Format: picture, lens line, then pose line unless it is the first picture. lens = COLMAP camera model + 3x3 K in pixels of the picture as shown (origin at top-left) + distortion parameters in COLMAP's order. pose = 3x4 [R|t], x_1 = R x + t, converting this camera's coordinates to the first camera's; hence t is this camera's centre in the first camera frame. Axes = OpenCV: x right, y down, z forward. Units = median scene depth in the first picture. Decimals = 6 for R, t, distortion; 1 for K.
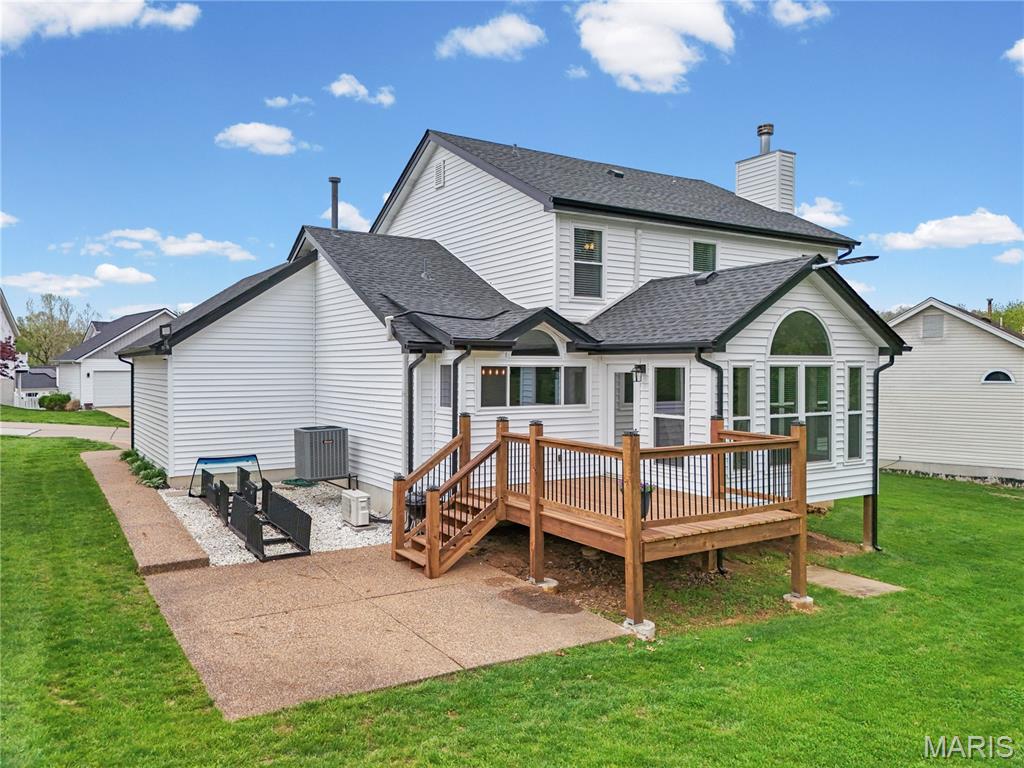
lens RADIAL K [[752.1, 0, 515.1], [0, 752.1, 387.2], [0, 0, 1]] dist [0.068075, -0.053205]
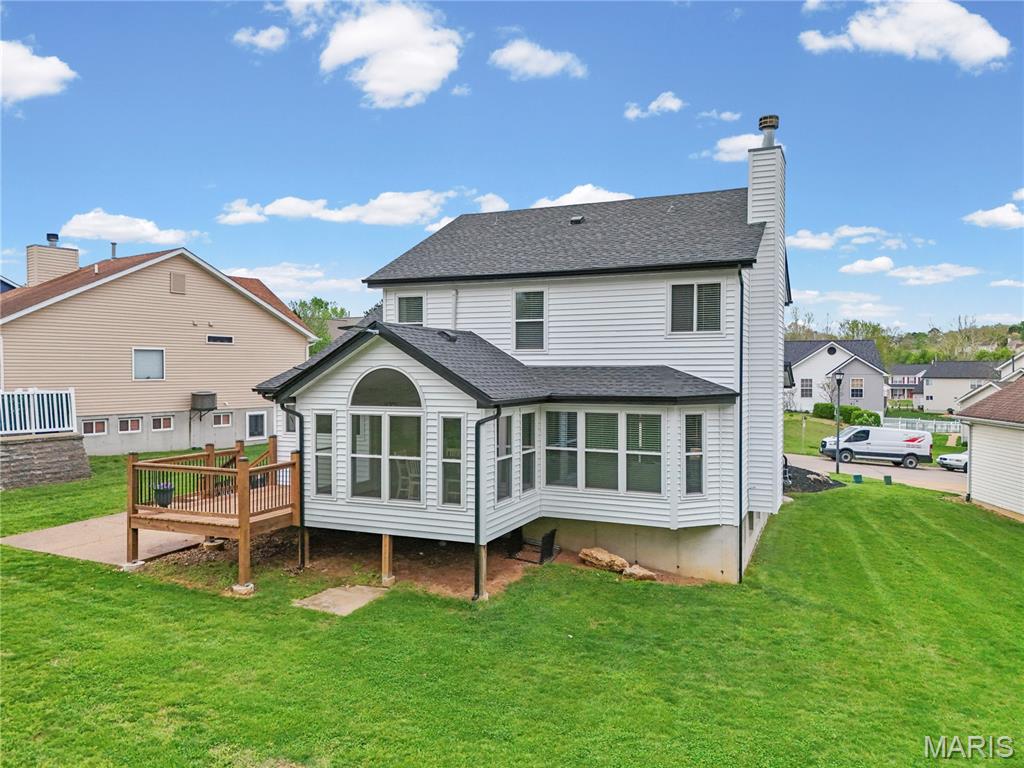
lens RADIAL K [[754.1, 0, 515.1], [0, 754.1, 384.0], [0, 0, 1]] dist [0.073767, -0.066793]
pose [[0.554354, 0.016712, -0.832113, 1.442298], [-0.019611, 0.999783, 0.007014, -0.087312], [0.832050, 0.012430, 0.554561, 0.515544]]
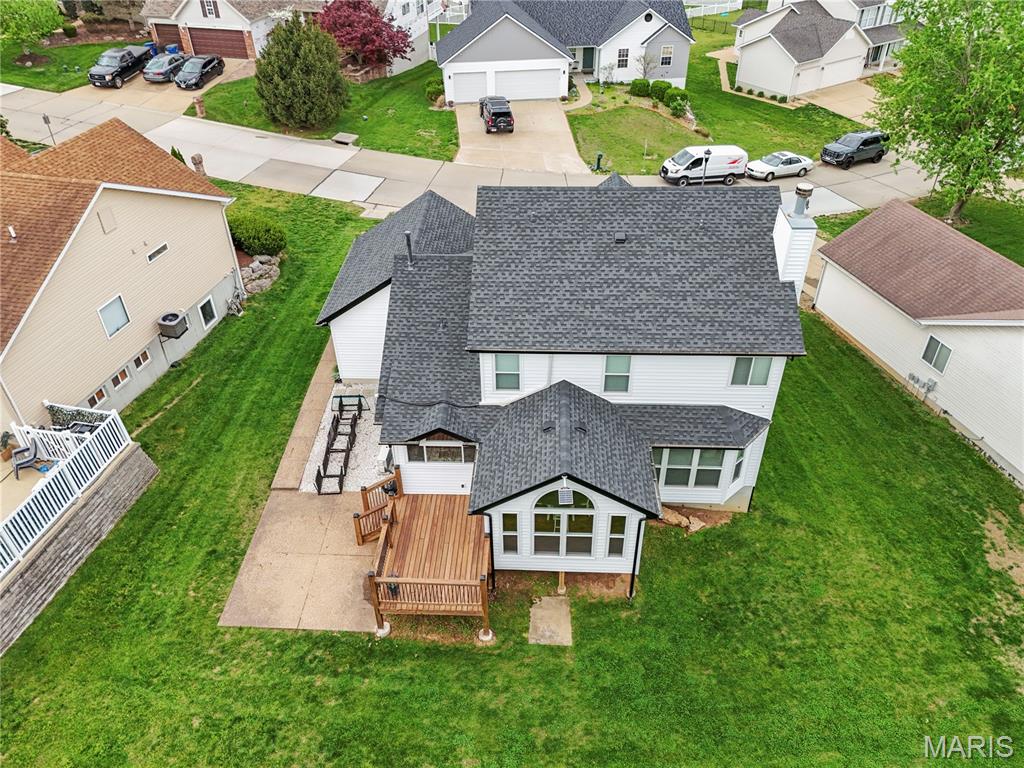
lens RADIAL K [[754.1, 0, 515.1], [0, 754.1, 384.0], [0, 0, 1]] dist [0.073767, -0.066793]
pose [[0.821293, 0.335500, -0.461430, 0.929275], [-0.002733, 0.811112, 0.584885, -1.174899], [0.570500, -0.479101, 0.667078, 0.006644]]
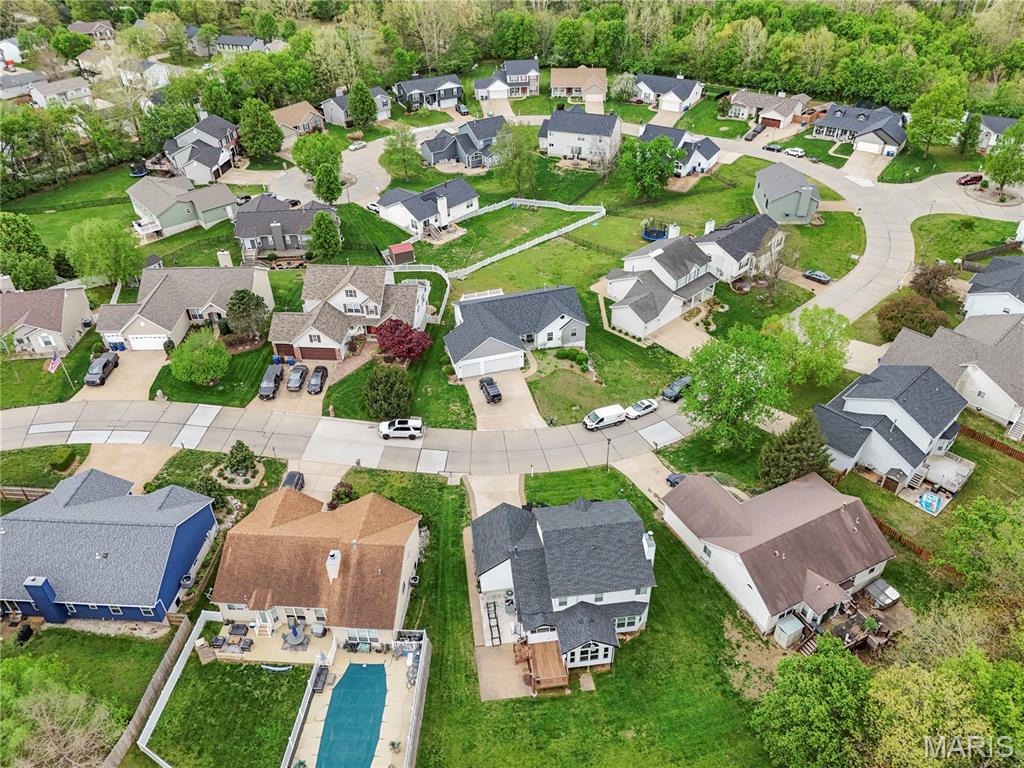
lens RADIAL K [[752.1, 0, 515.1], [0, 752.1, 387.2], [0, 0, 1]] dist [0.068075, -0.053205]
pose [[0.907924, 0.243262, -0.341319, 1.219718], [0.003610, 0.809771, 0.586735, -4.397711], [0.419120, -0.533943, 0.734332, -1.987219]]
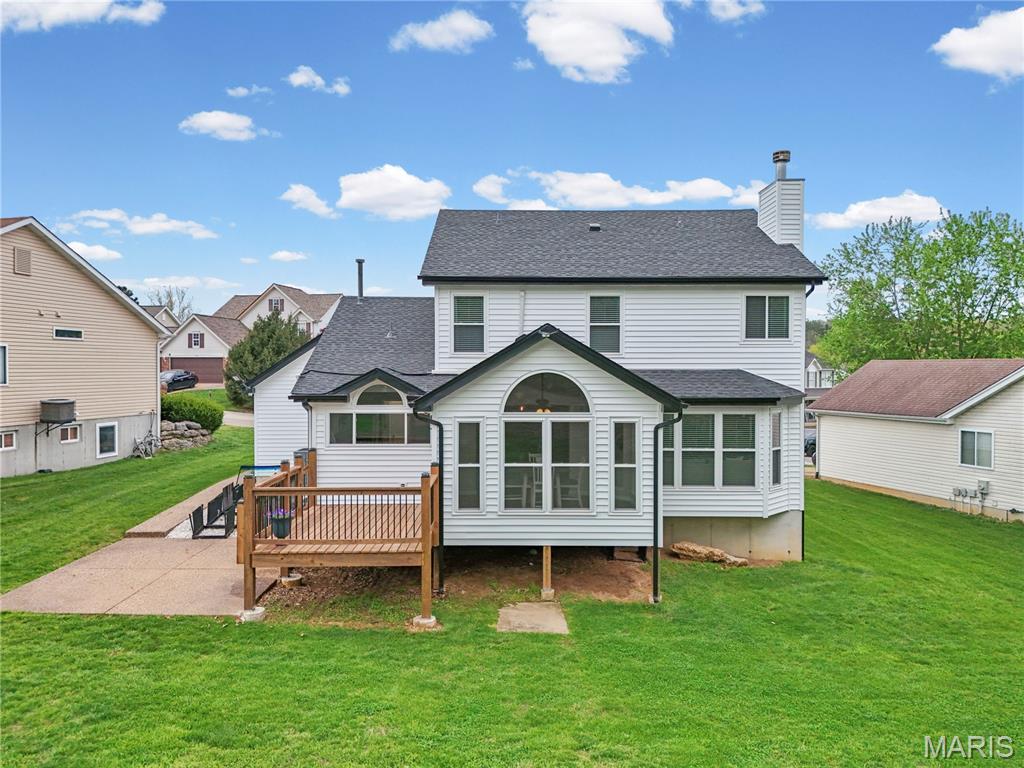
lens RADIAL K [[754.1, 0, 515.1], [0, 754.1, 384.0], [0, 0, 1]] dist [0.073767, -0.066793]
pose [[0.847023, 0.012159, -0.531418, 0.920128], [-0.013255, 0.999911, 0.001752, -0.084079], [0.531392, 0.005560, 0.847108, 0.031601]]
